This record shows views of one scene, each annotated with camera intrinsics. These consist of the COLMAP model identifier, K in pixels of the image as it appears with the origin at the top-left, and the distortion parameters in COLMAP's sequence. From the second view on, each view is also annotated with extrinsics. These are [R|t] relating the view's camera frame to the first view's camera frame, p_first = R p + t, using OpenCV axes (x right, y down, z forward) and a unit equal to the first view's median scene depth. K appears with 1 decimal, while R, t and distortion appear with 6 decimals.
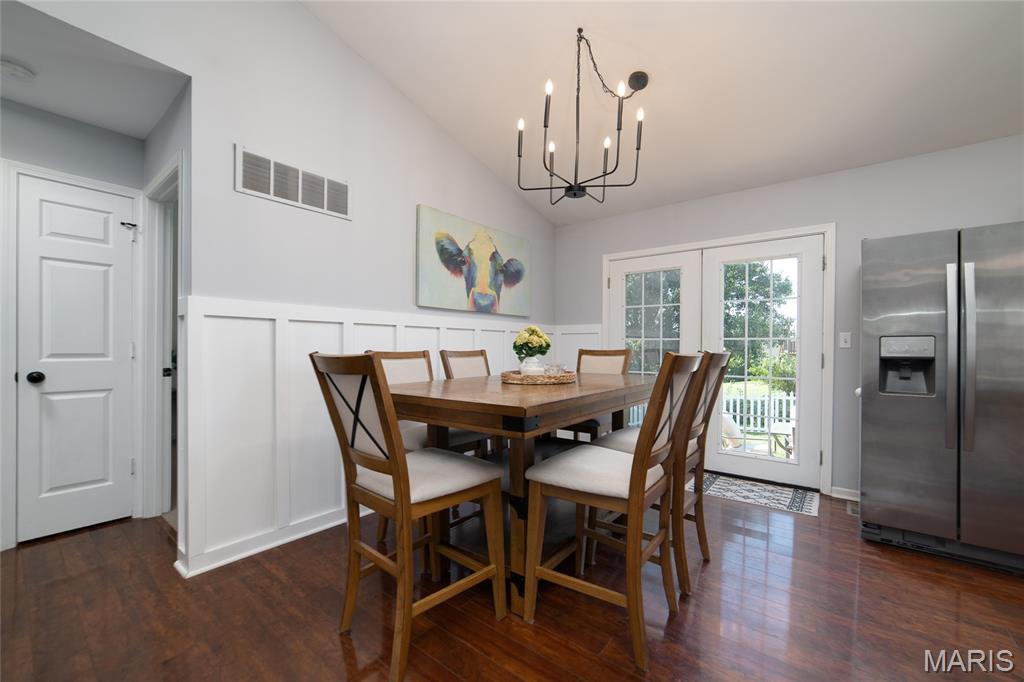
lens RADIAL K [[408.3, 0, 523.5], [0, 408.3, 349.2], [0, 0, 1]] dist [-0.010357, 0.000413]
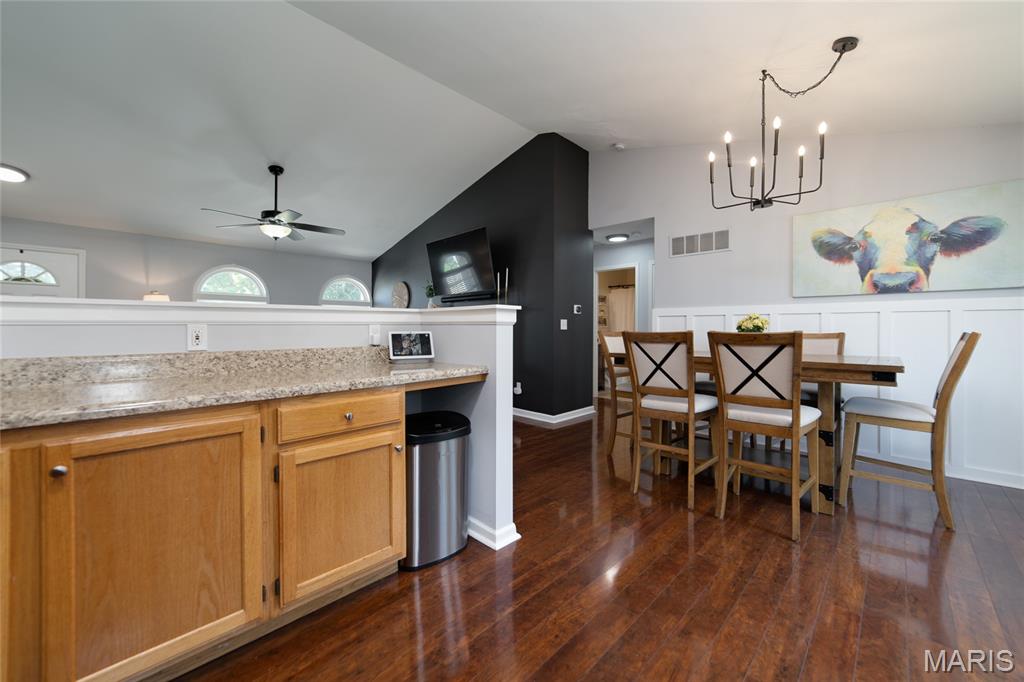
lens RADIAL K [[400.5, 0, 508.6], [0, 400.5, 334.9], [0, 0, 1]] dist [0.000616, 0.000110]
pose [[-0.119740, 0.007387, -0.992778, 1.022229], [-0.012799, 0.999878, 0.008984, 0.007412], [0.992723, 0.013783, -0.119630, 0.276502]]
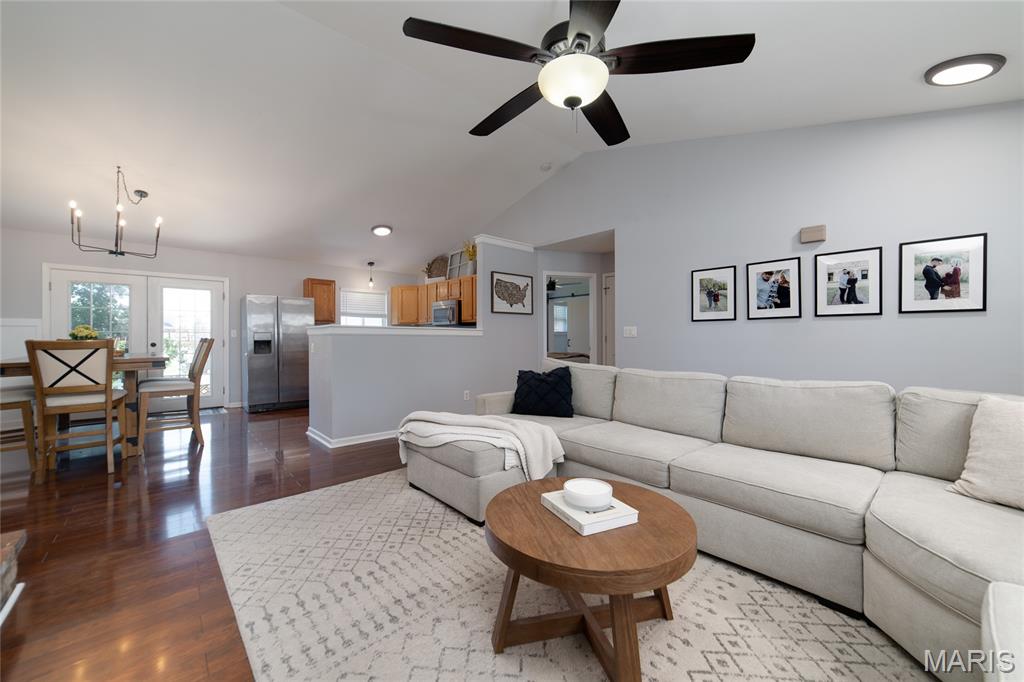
lens RADIAL K [[396.0, 0, 516.3], [0, 396.0, 338.7], [0, 0, 1]] dist [-0.010437, 0.000306]
pose [[0.176741, -0.010115, 0.984205, -0.934701], [0.012148, 0.999893, 0.008095, 0.006660], [-0.984183, 0.010525, 0.176845, -0.788318]]
